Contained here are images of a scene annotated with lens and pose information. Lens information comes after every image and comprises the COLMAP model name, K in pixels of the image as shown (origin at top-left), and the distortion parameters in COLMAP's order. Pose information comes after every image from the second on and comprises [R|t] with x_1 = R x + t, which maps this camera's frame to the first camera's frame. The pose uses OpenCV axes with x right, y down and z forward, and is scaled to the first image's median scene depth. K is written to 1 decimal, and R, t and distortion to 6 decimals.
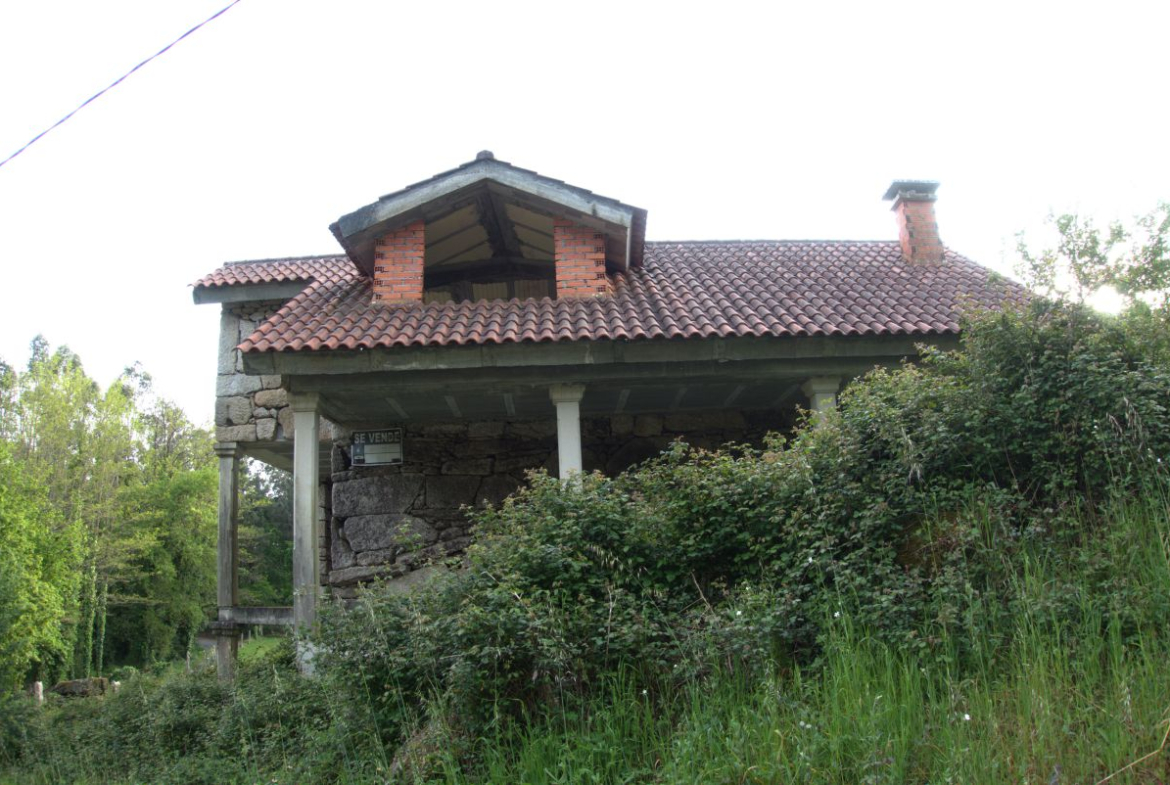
lens RADIAL K [[899.3, 0, 591.6], [0, 899.3, 389.8], [0, 0, 1]] dist [-0.301928, 0.134733]
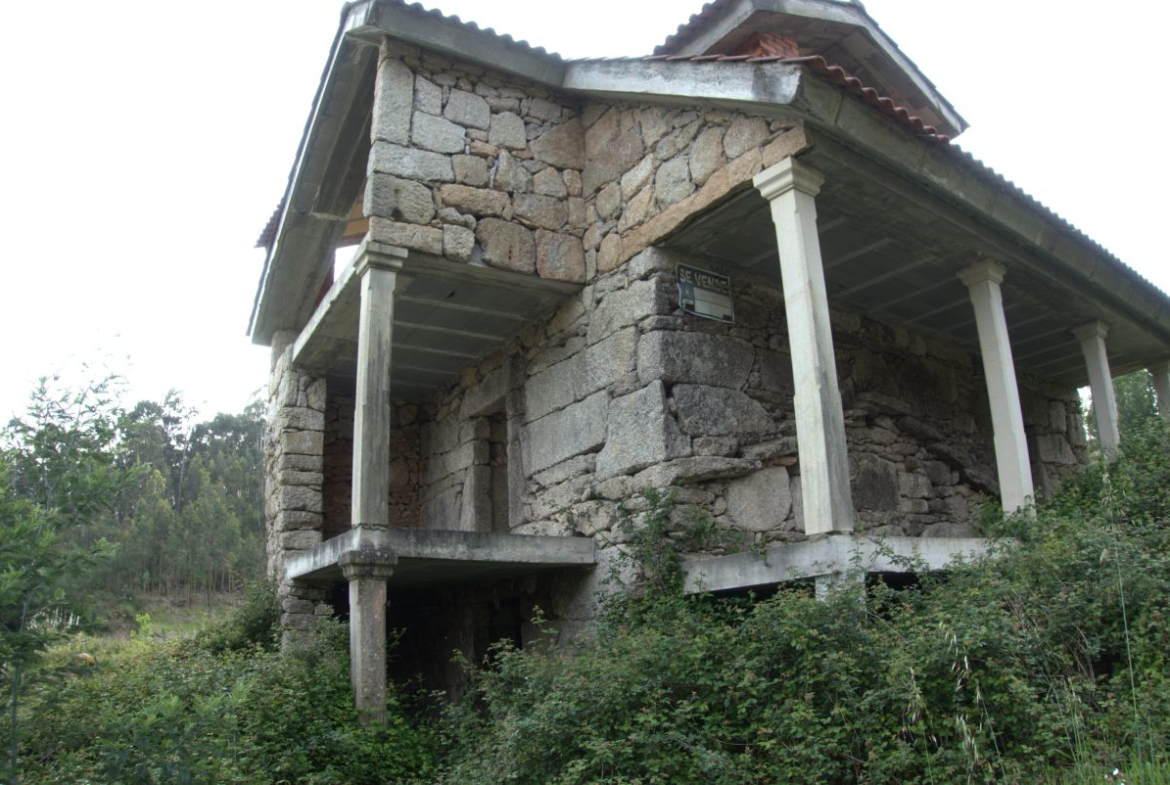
lens RADIAL K [[899.3, 0, 591.6], [0, 899.3, 389.8], [0, 0, 1]] dist [-0.301928, 0.134733]
pose [[0.823500, 0.176902, 0.539031, -0.624468], [-0.127881, 0.983570, -0.127423, 0.219851], [-0.552716, 0.036001, 0.832592, 0.421453]]
